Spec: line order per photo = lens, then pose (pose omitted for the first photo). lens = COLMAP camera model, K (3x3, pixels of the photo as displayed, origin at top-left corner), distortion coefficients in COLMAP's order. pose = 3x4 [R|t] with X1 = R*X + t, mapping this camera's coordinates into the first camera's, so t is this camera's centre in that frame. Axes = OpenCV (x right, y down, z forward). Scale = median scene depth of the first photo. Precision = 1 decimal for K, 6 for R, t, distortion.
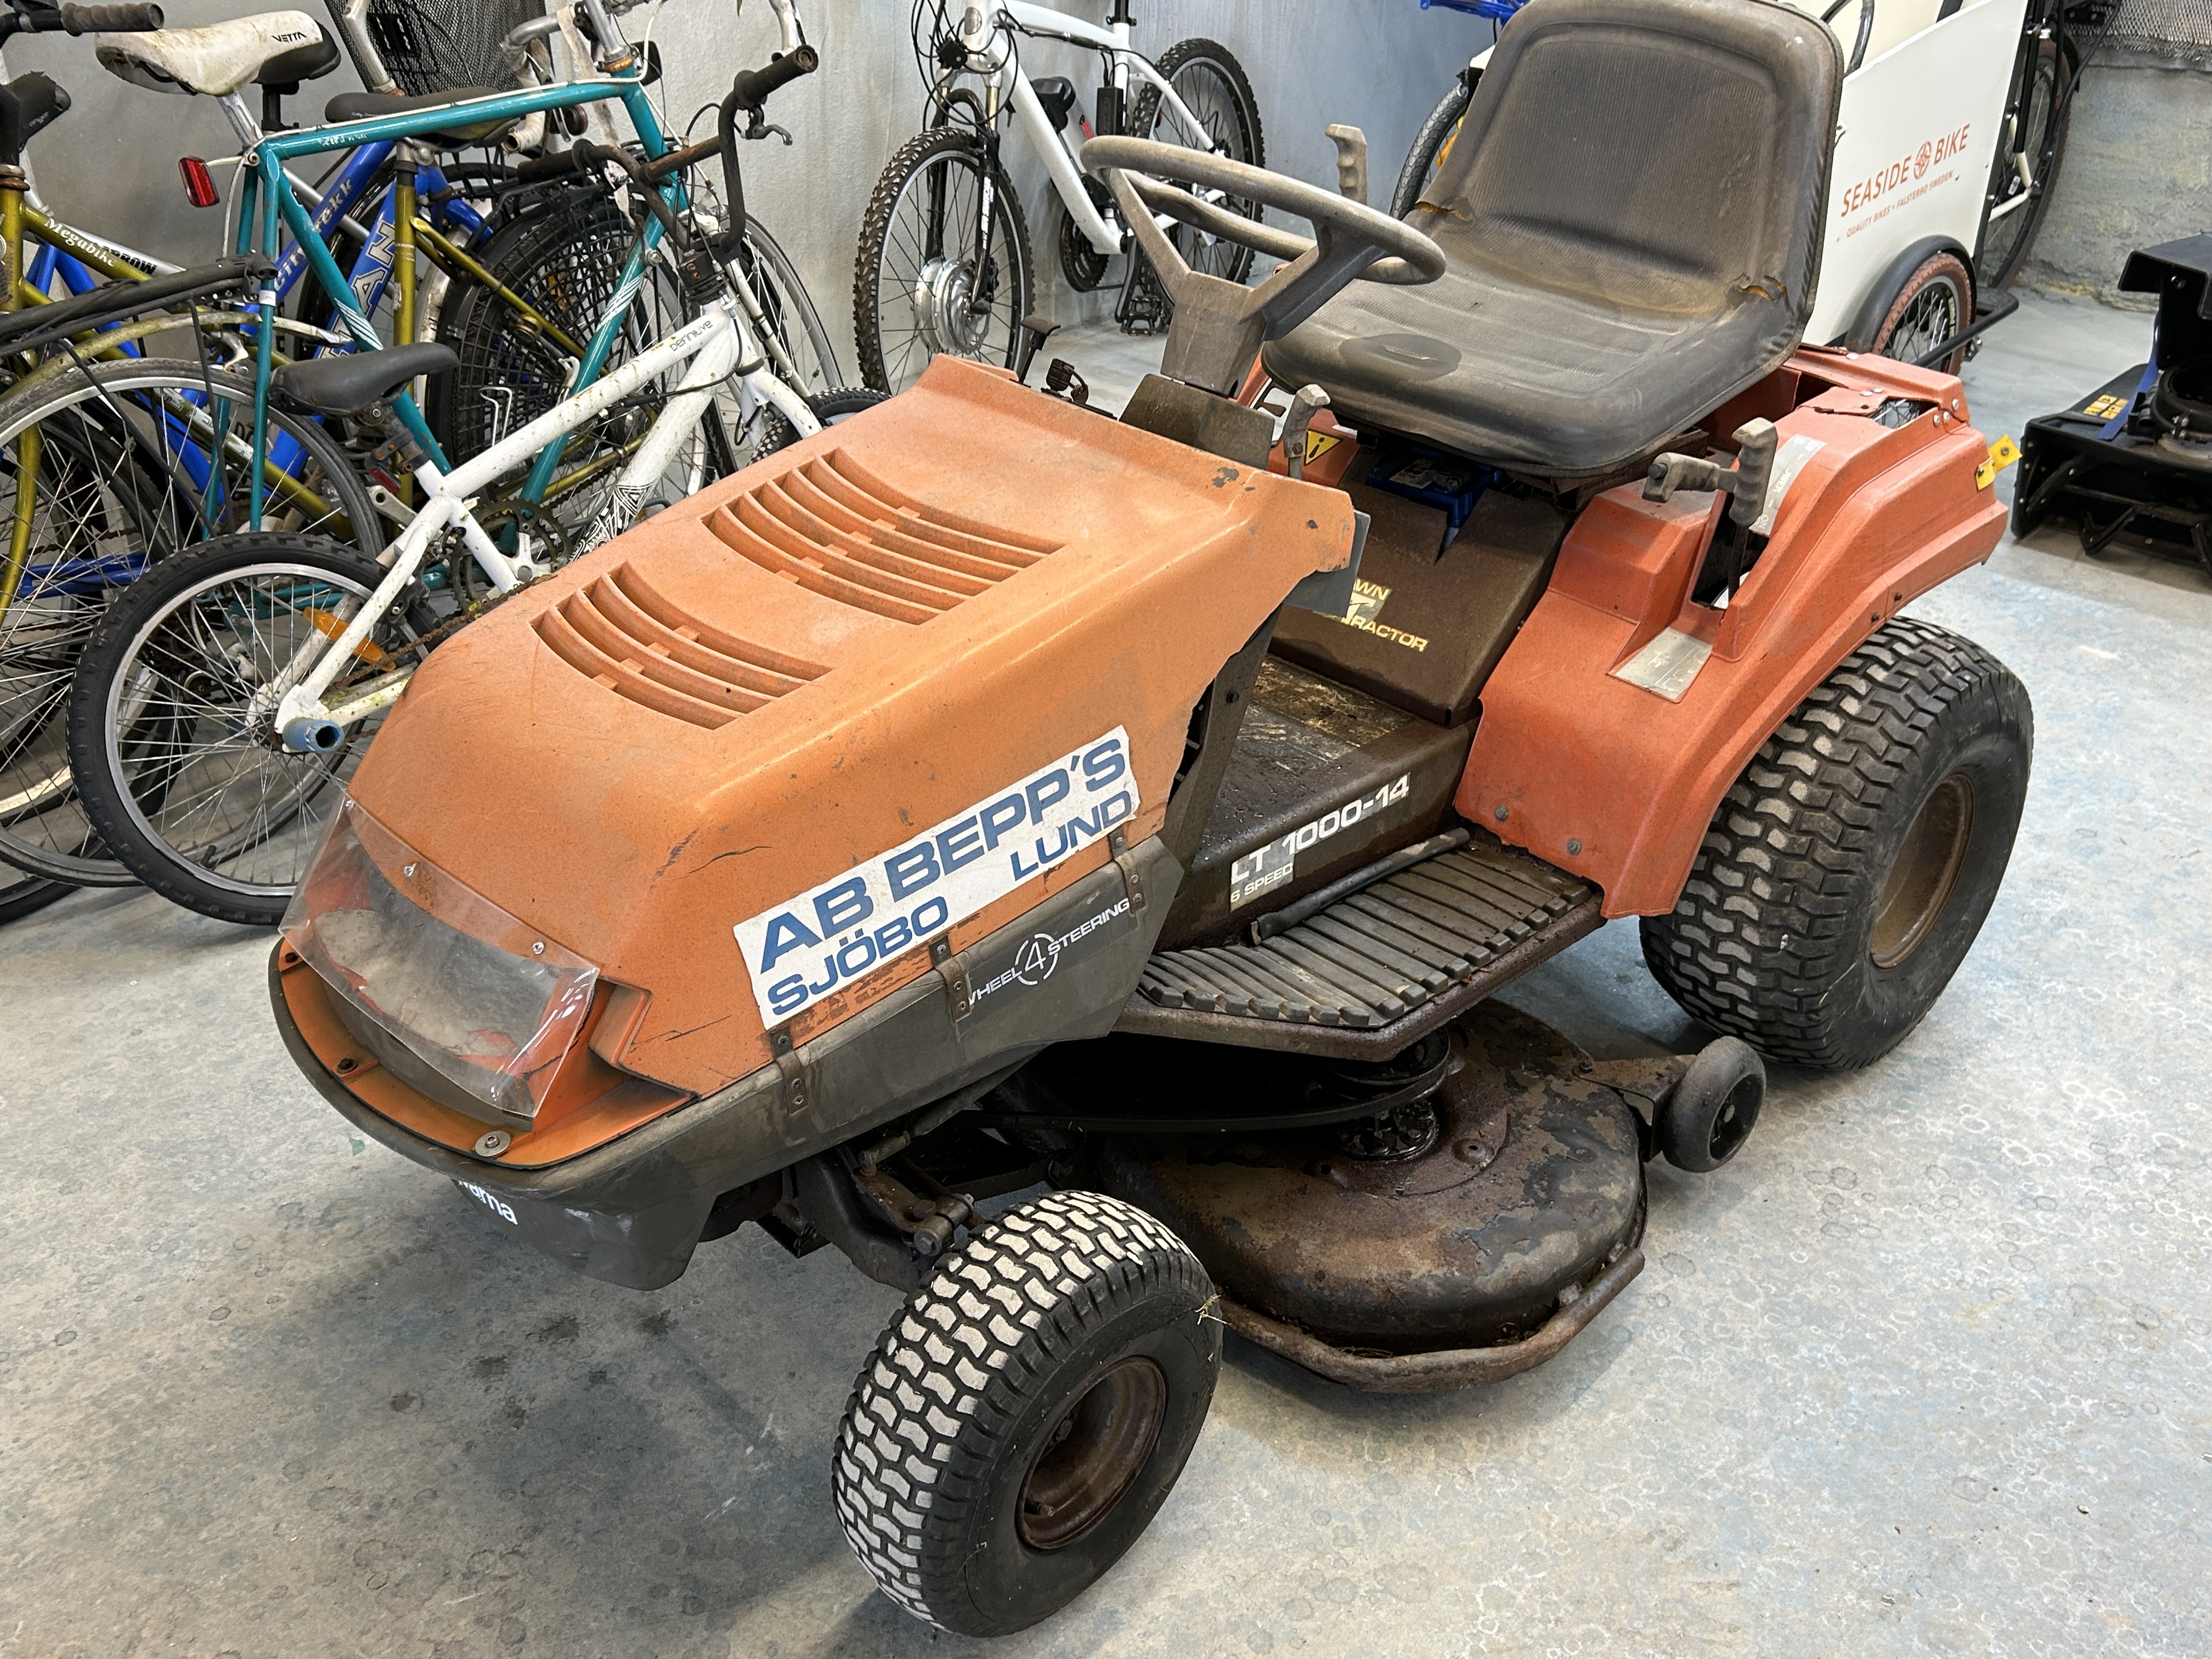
lens RADIAL K [[2043.3, 0, 1093.4], [0, 2043.3, 838.7], [0, 0, 1]] dist [0.098191, -0.228695]
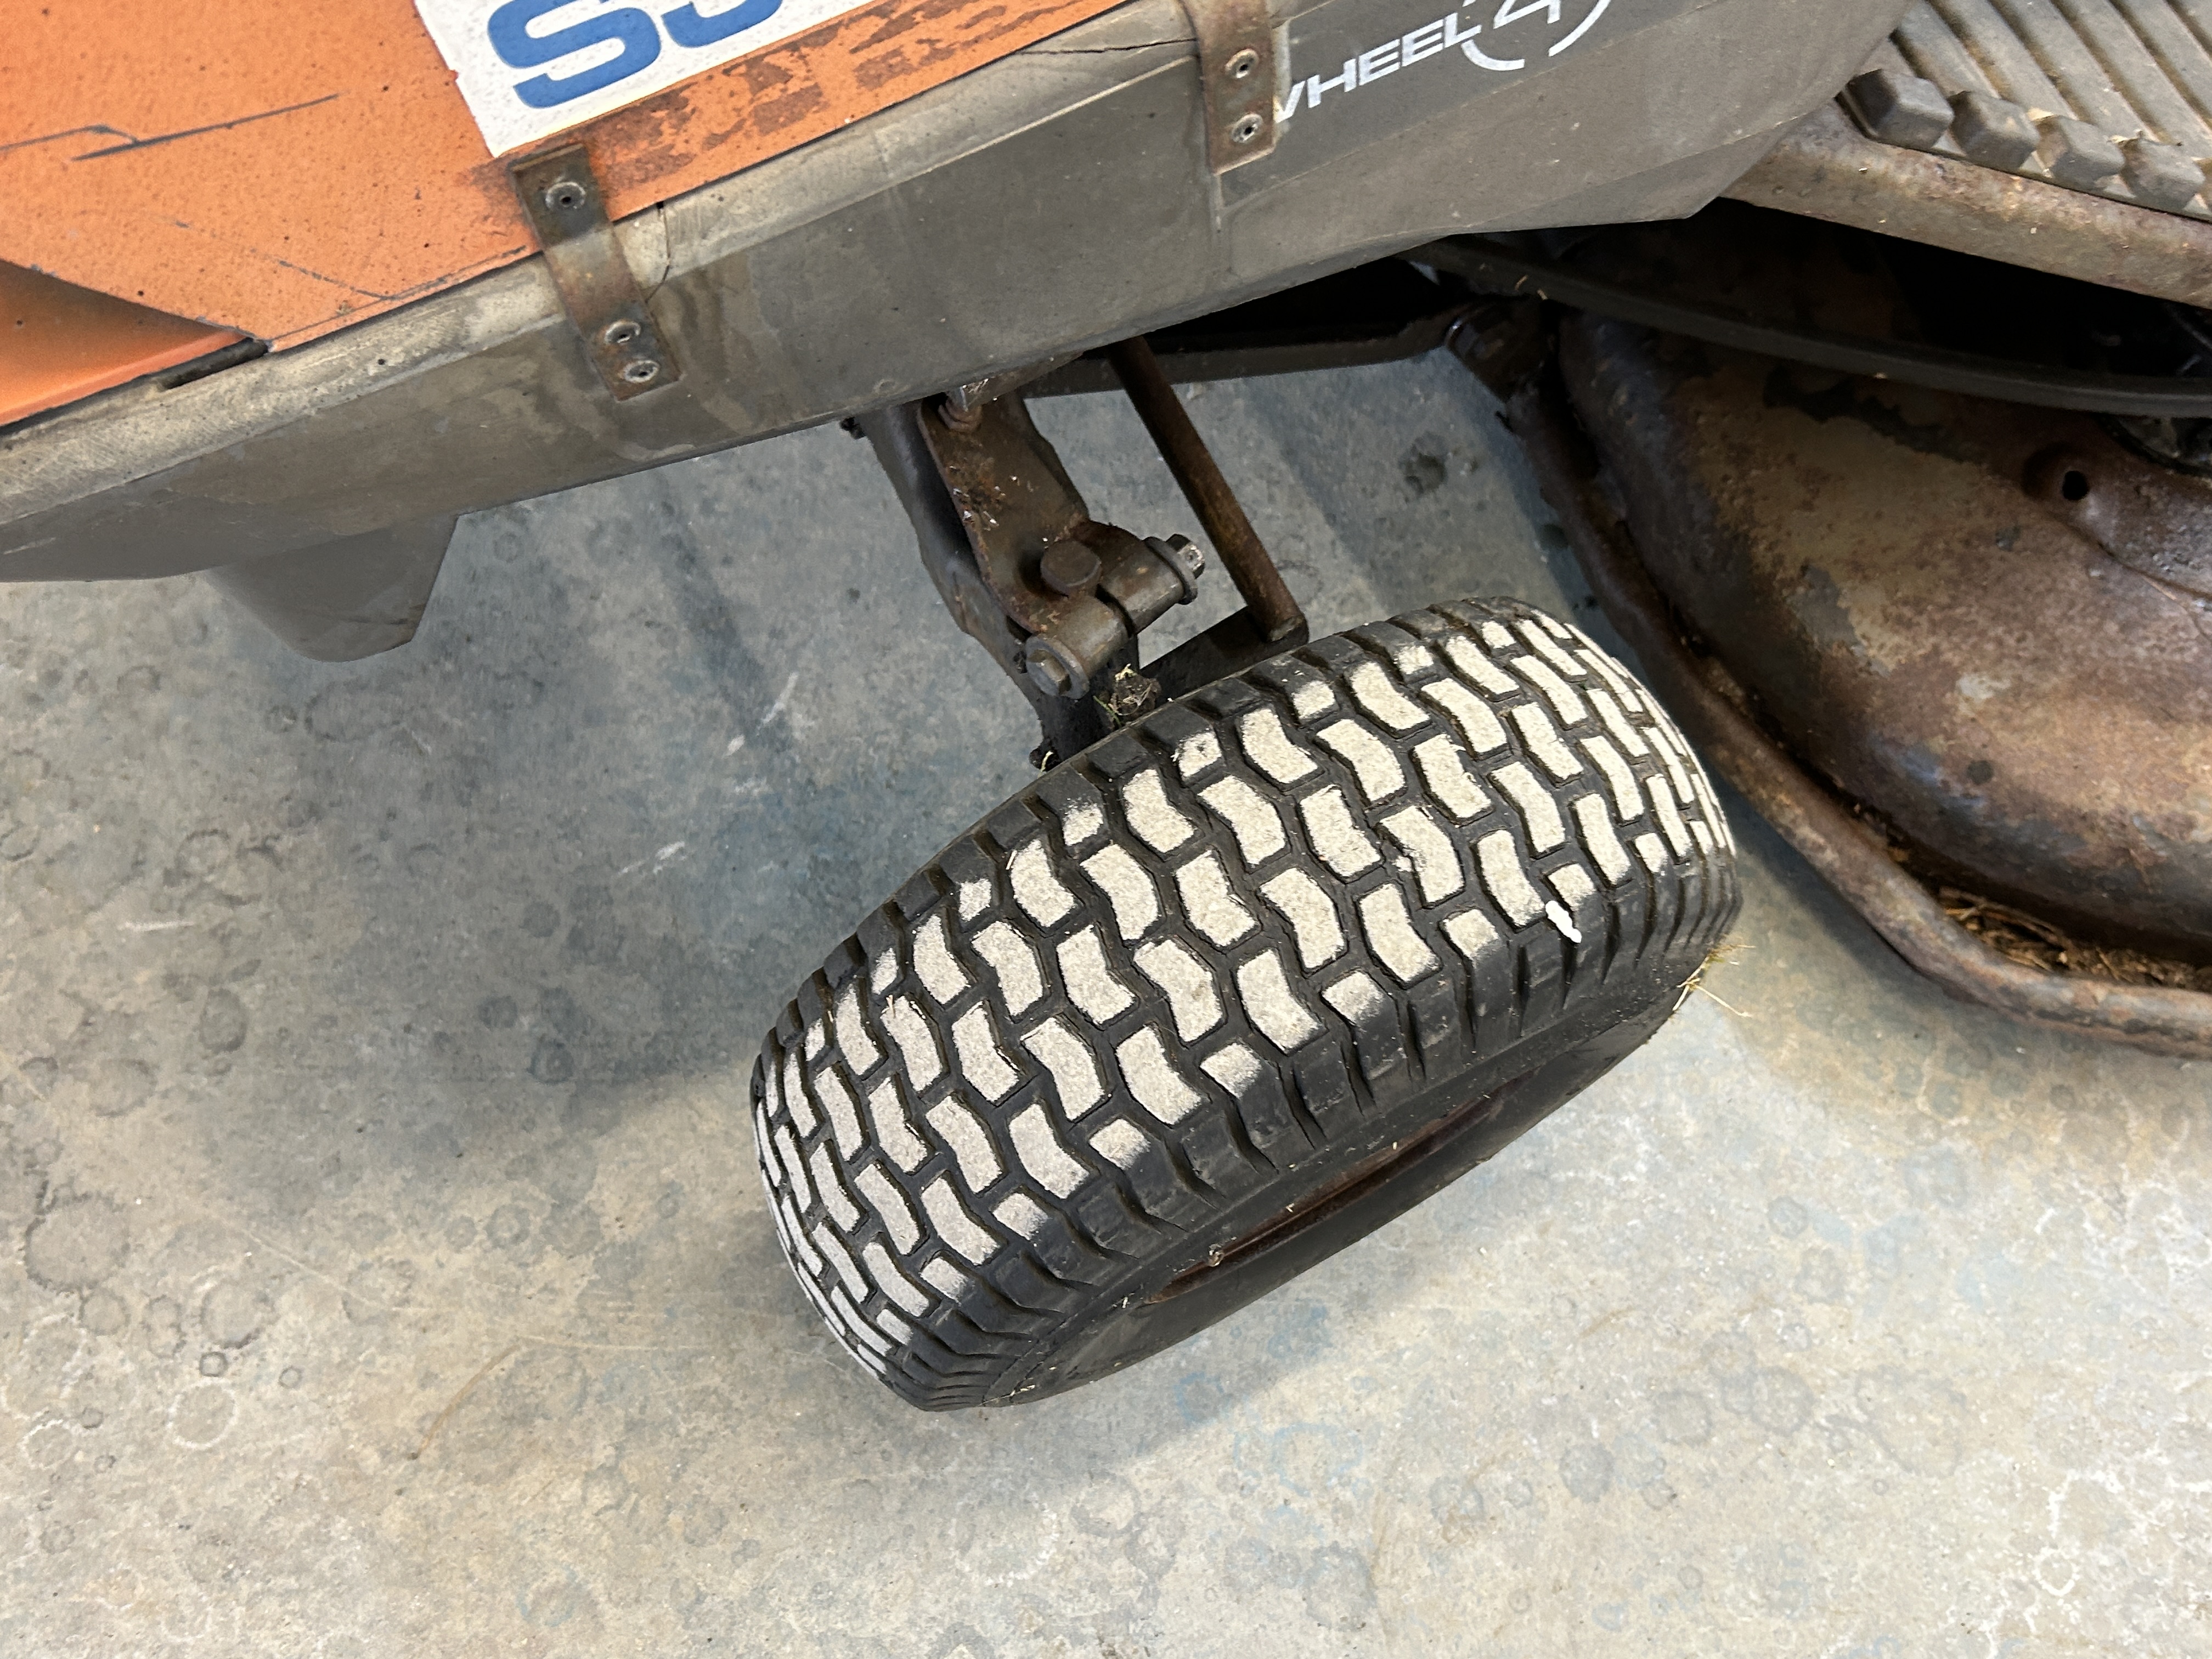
lens RADIAL K [[2043.3, 0, 1093.4], [0, 2043.3, 838.7], [0, 0, 1]] dist [0.098191, -0.228695]
pose [[0.957647, 0.271923, -0.094715, -0.027198], [-0.160062, 0.776139, 0.609908, -0.015257], [0.239359, -0.568916, 0.786792, 0.652052]]
